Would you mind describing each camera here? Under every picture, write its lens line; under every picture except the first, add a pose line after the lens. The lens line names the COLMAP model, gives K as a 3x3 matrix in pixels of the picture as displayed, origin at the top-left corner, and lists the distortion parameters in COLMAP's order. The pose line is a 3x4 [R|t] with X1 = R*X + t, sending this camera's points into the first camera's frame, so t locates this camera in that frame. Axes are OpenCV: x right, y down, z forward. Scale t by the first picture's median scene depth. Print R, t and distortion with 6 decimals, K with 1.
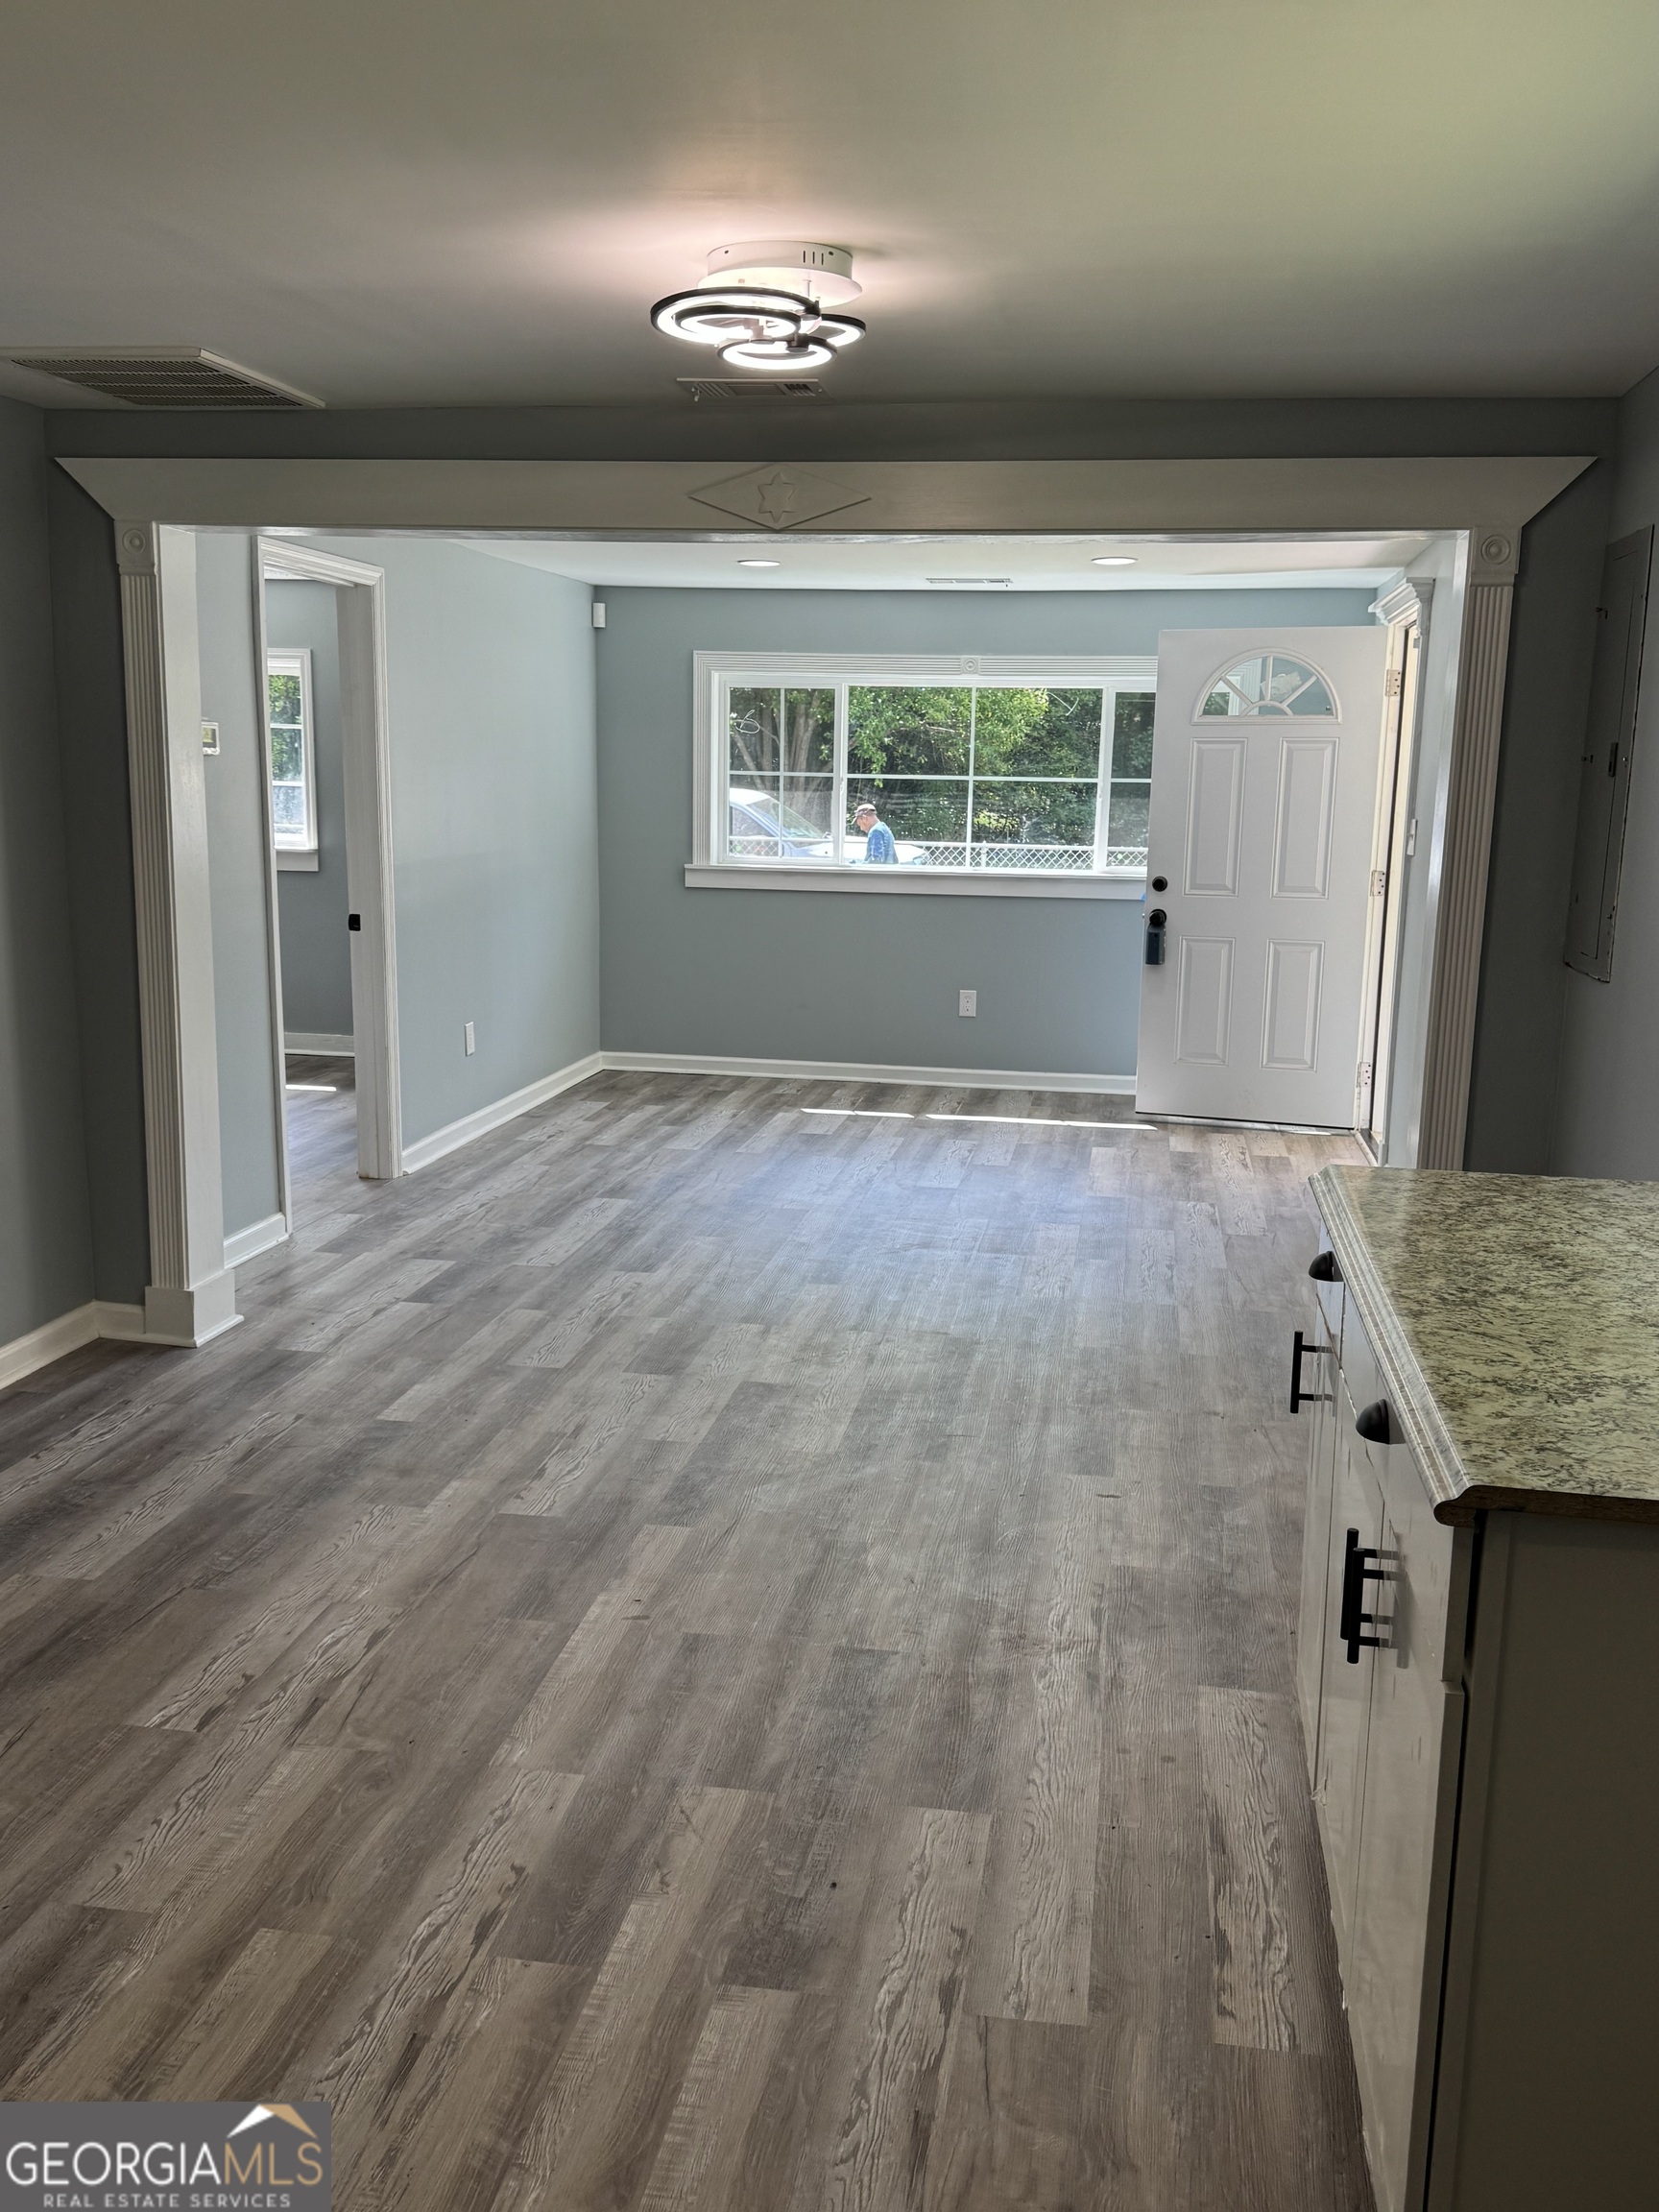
lens RADIAL K [[1901.7, 0, 836.4], [0, 1901.7, 1117.3], [0, 0, 1]] dist [0.183031, -0.383619]
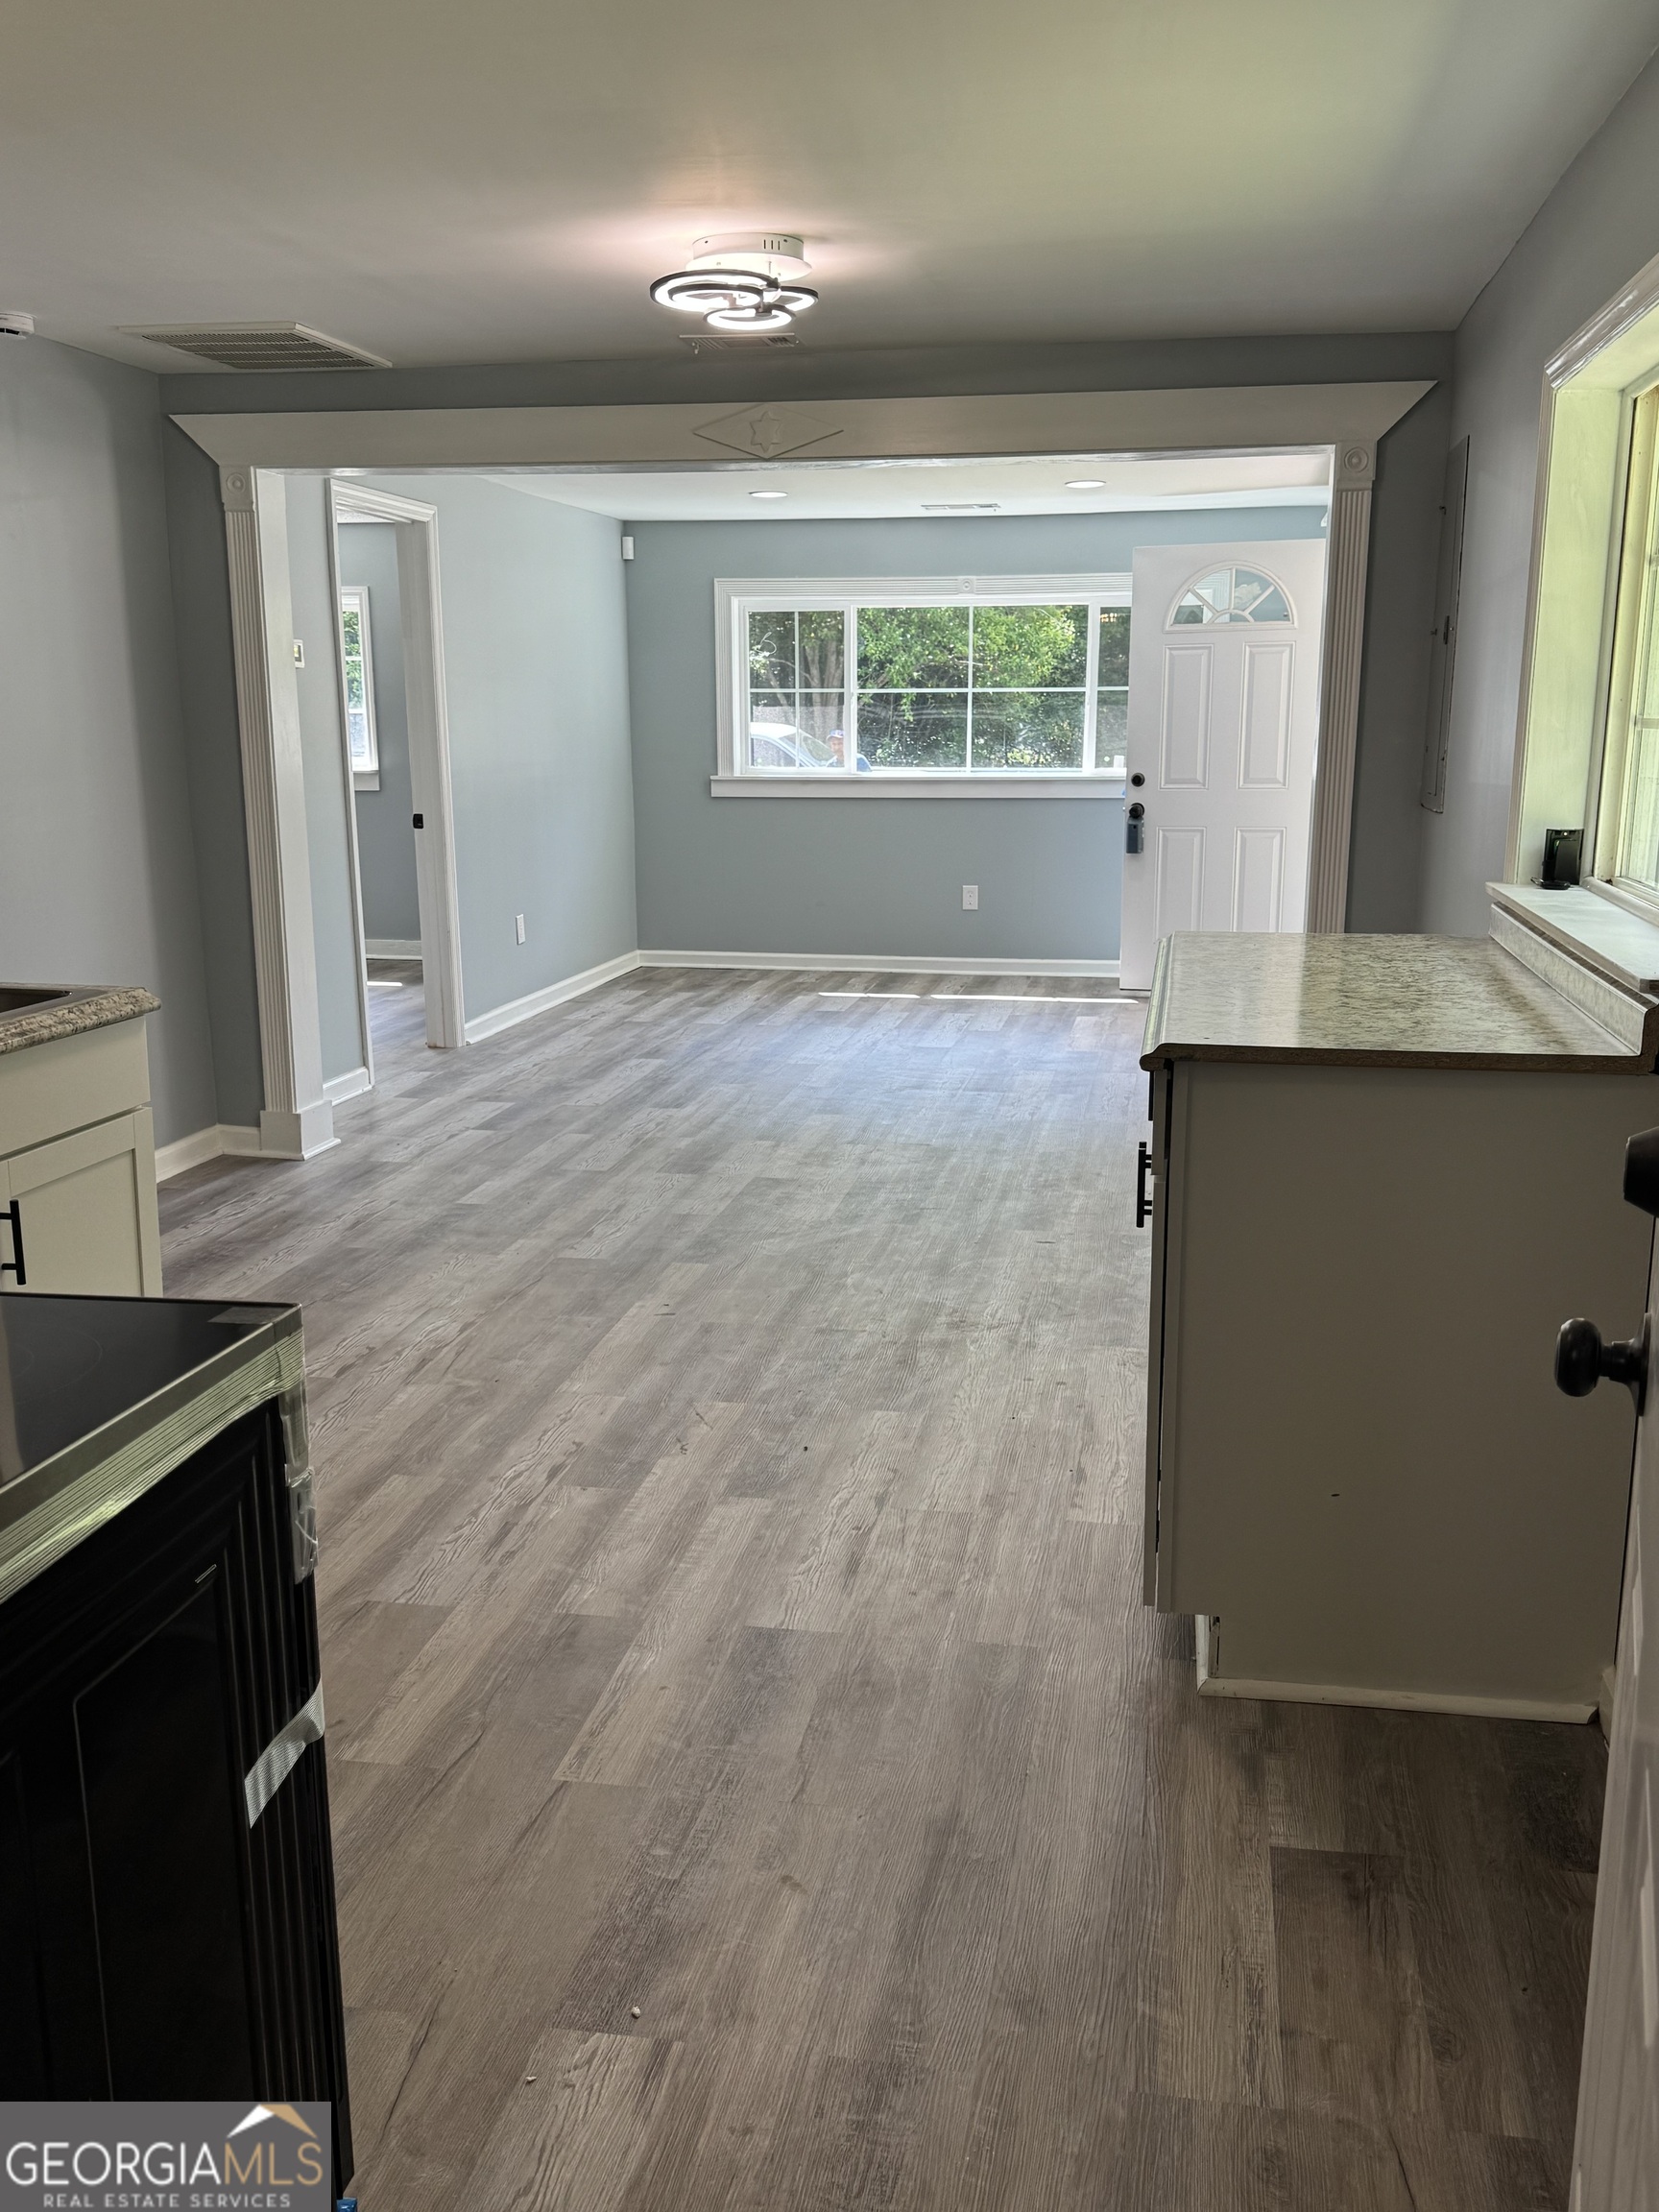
lens RADIAL K [[1901.7, 0, 836.4], [0, 1901.7, 1117.3], [0, 0, 1]] dist [0.183031, -0.383619]
pose [[0.999542, -0.017144, -0.024918, 0.032798], [0.017812, 0.999482, 0.026822, 0.068765], [0.024446, -0.027253, 0.999330, -0.199347]]
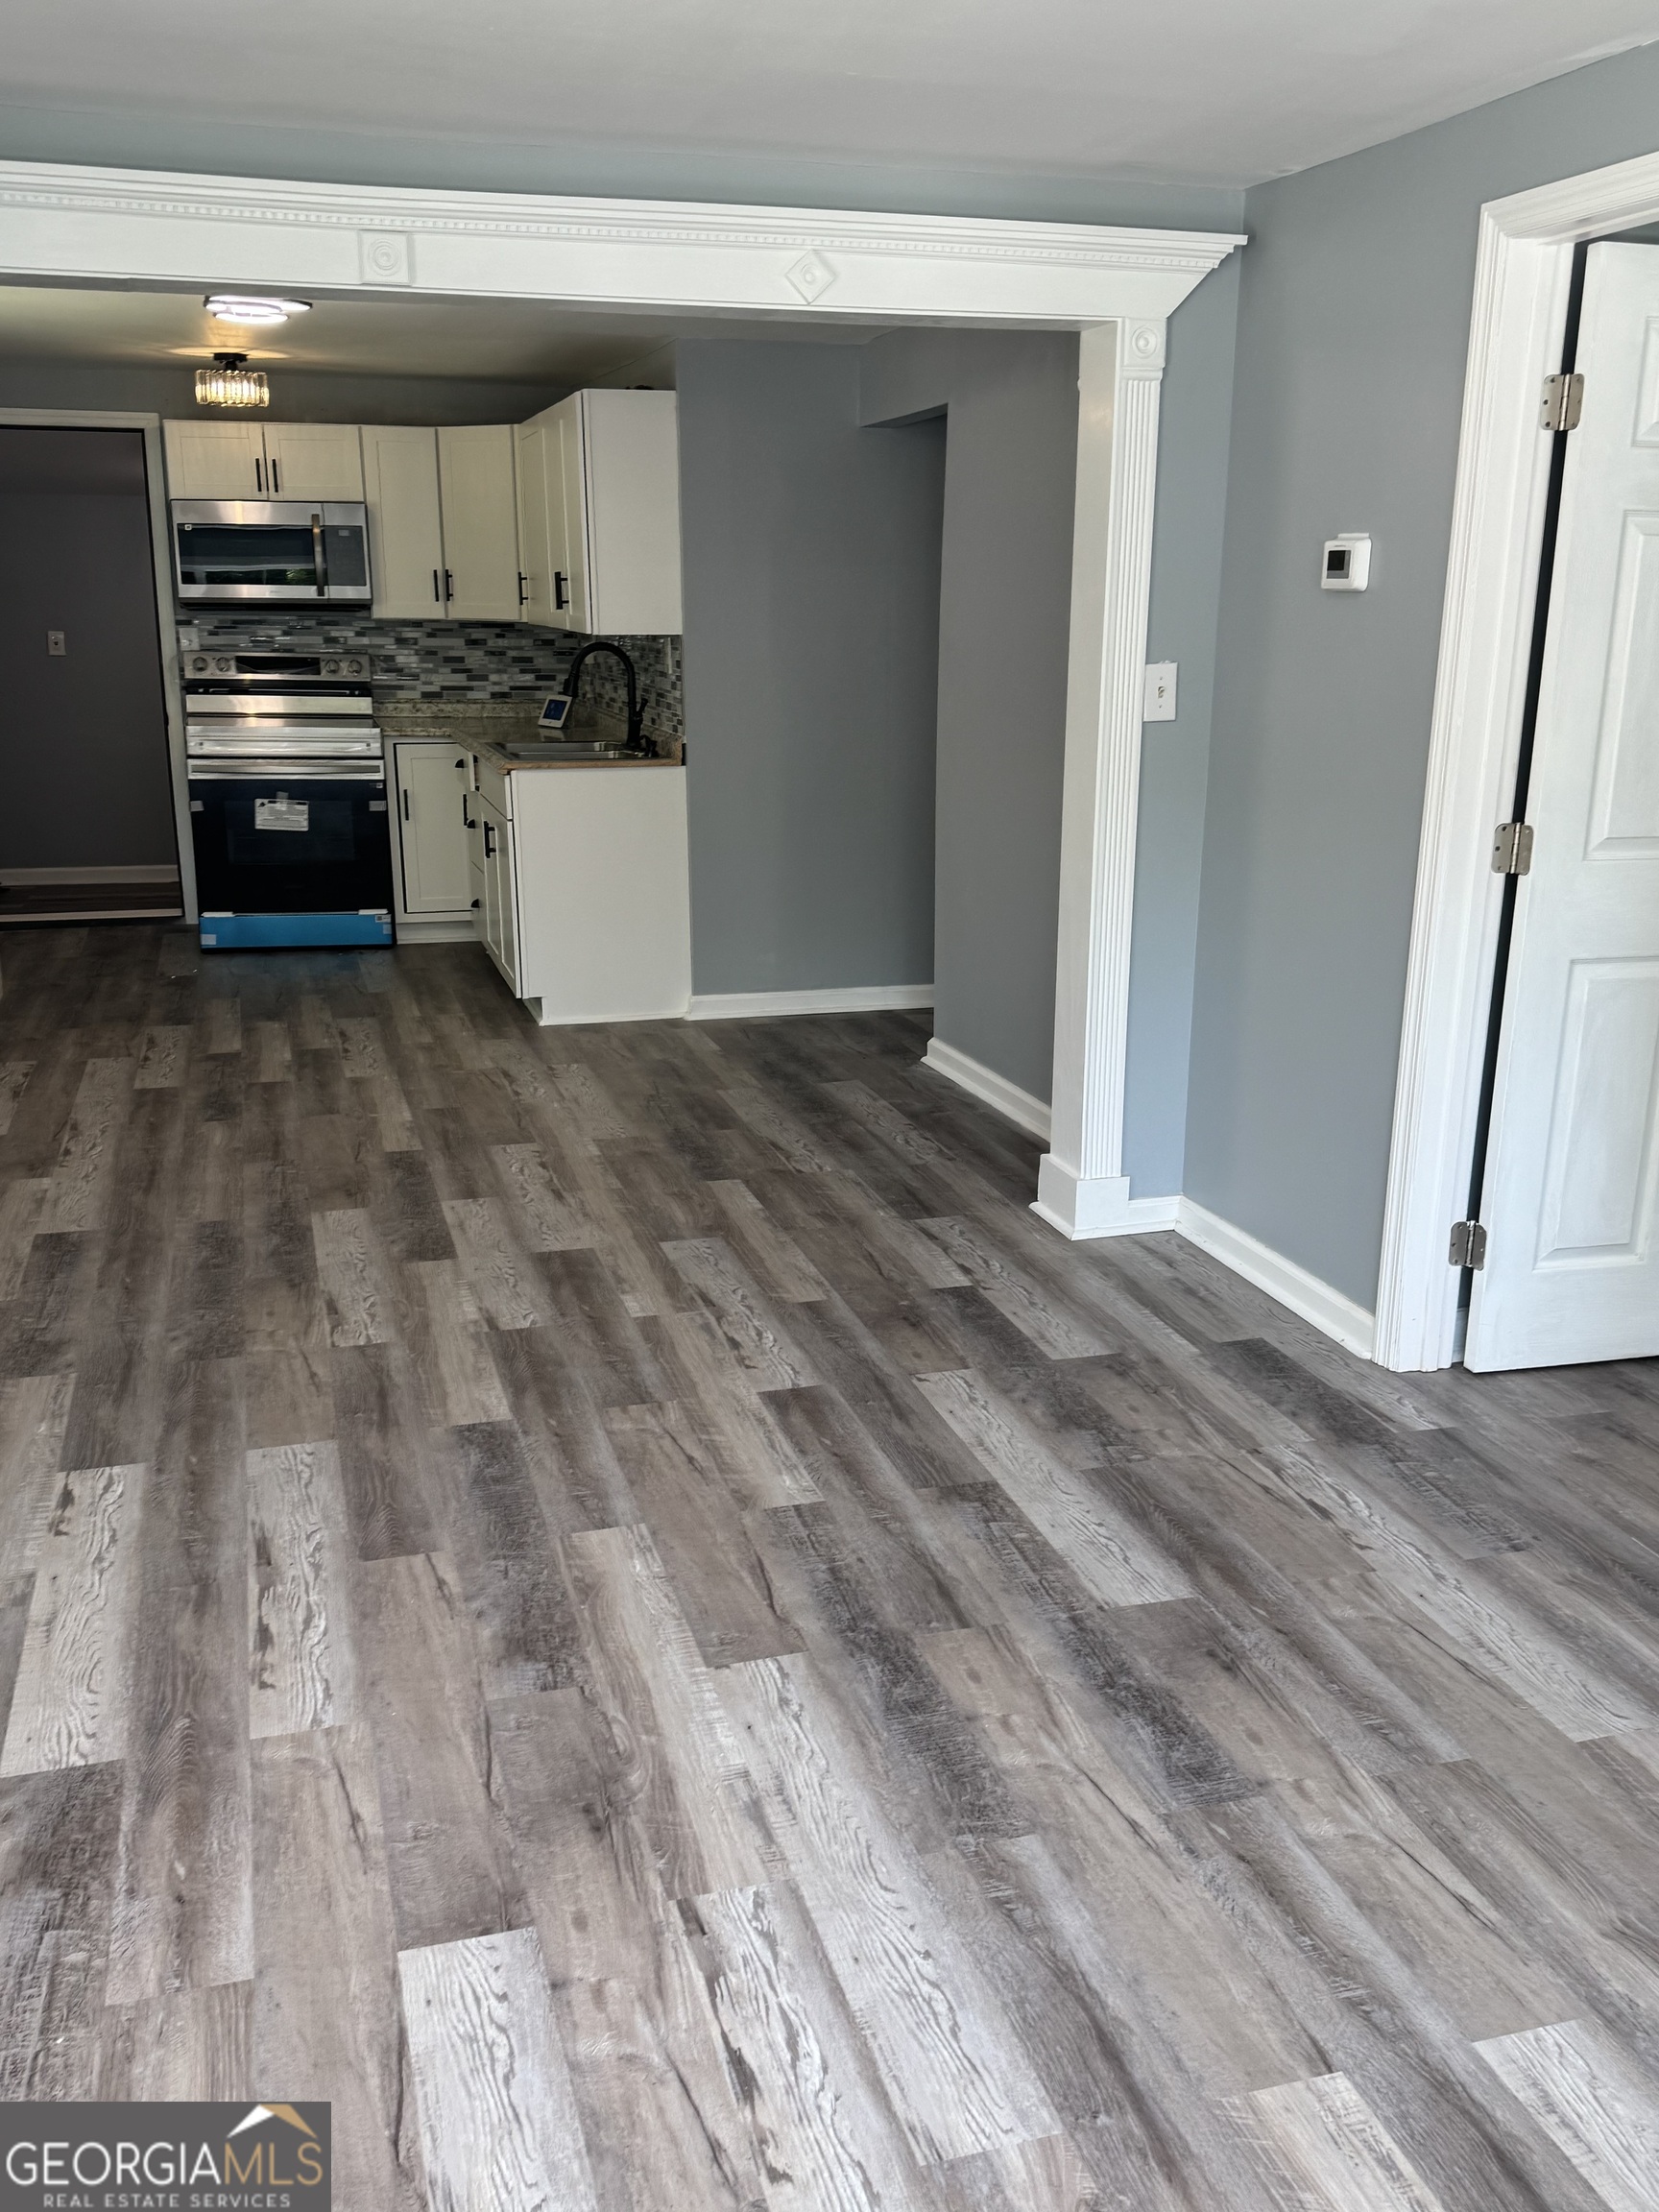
lens RADIAL K [[1901.7, 0, 836.4], [0, 1901.7, 1117.3], [0, 0, 1]] dist [0.183031, -0.383619]
pose [[-0.897786, 0.090364, -0.431063, 0.178626], [-0.105643, 0.905972, 0.409945, -0.321558], [0.427575, 0.413582, -0.803822, 1.786300]]
